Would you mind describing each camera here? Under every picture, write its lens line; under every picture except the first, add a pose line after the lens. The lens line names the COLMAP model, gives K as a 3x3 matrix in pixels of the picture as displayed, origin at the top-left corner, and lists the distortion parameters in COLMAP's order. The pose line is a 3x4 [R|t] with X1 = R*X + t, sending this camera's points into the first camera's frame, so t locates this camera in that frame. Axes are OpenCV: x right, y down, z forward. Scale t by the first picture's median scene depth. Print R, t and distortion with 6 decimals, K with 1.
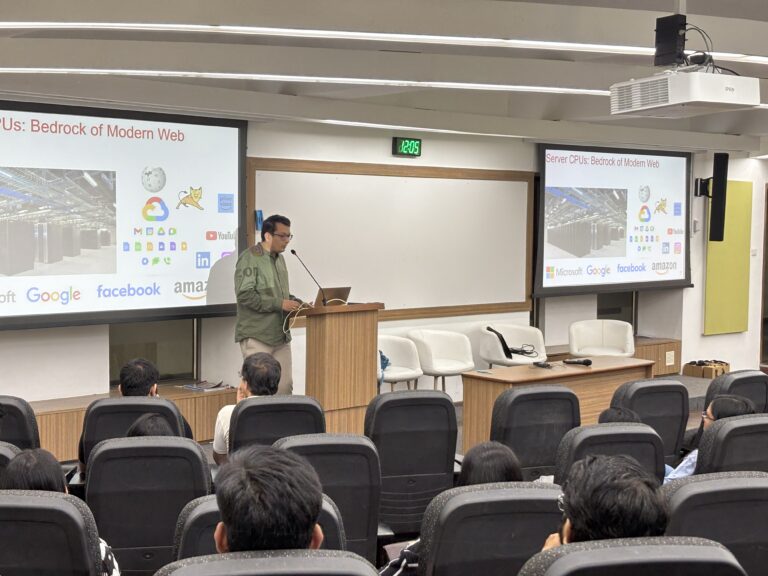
lens RADIAL K [[1151.1, 0, 384.0], [0, 1151.1, 288.0], [0, 0, 1]] dist [0.254703, -0.820063]
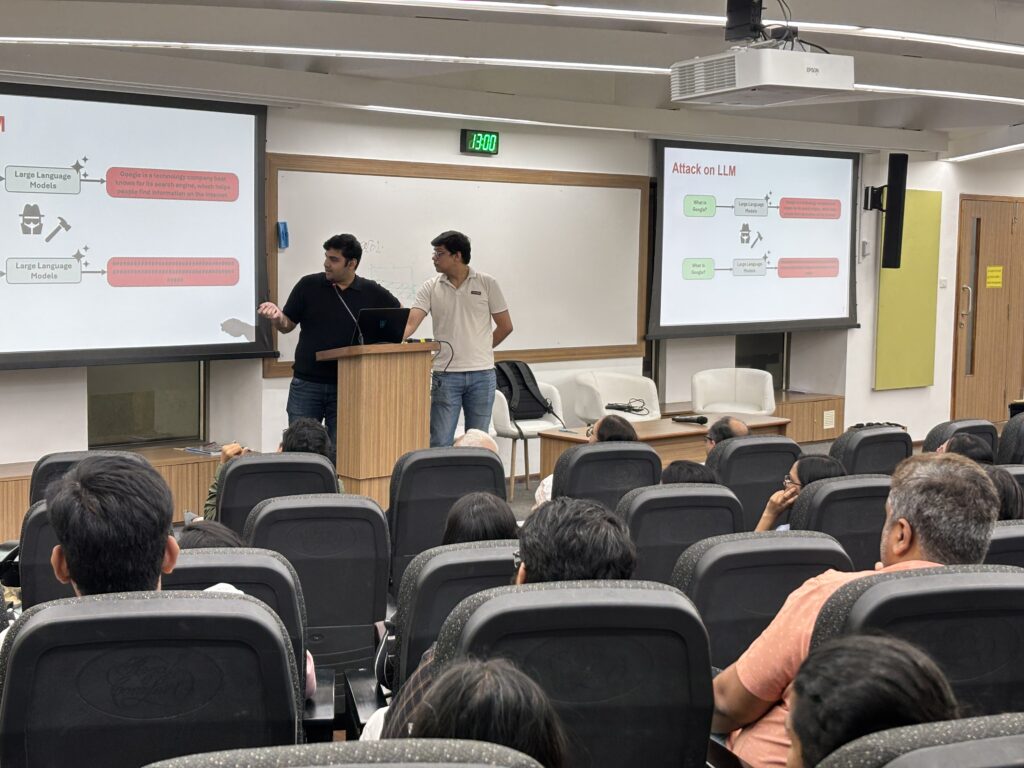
lens RADIAL K [[1534.8, 0, 512.0], [0, 1534.8, 384.0], [0, 0, 1]] dist [0.254703, -0.820063]
pose [[0.999963, 0.005389, 0.006637, 0.034597], [-0.005599, 0.999471, 0.032037, 0.006057], [-0.006461, -0.032073, 0.999465, -0.035751]]
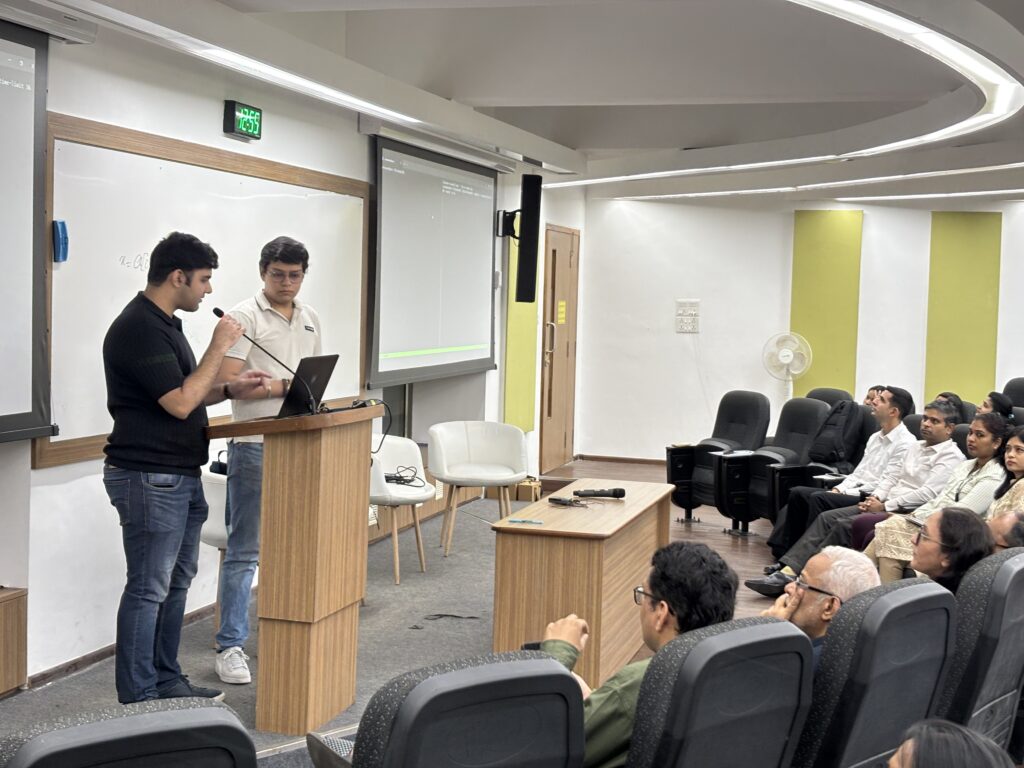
lens RADIAL K [[1534.8, 0, 512.0], [0, 1534.8, 384.0], [0, 0, 1]] dist [0.254703, -0.820063]
pose [[0.844866, -0.016074, 0.534737, -0.264647], [0.011222, 0.999861, 0.012325, -0.003843], [-0.534860, -0.004412, 0.844929, 0.296076]]
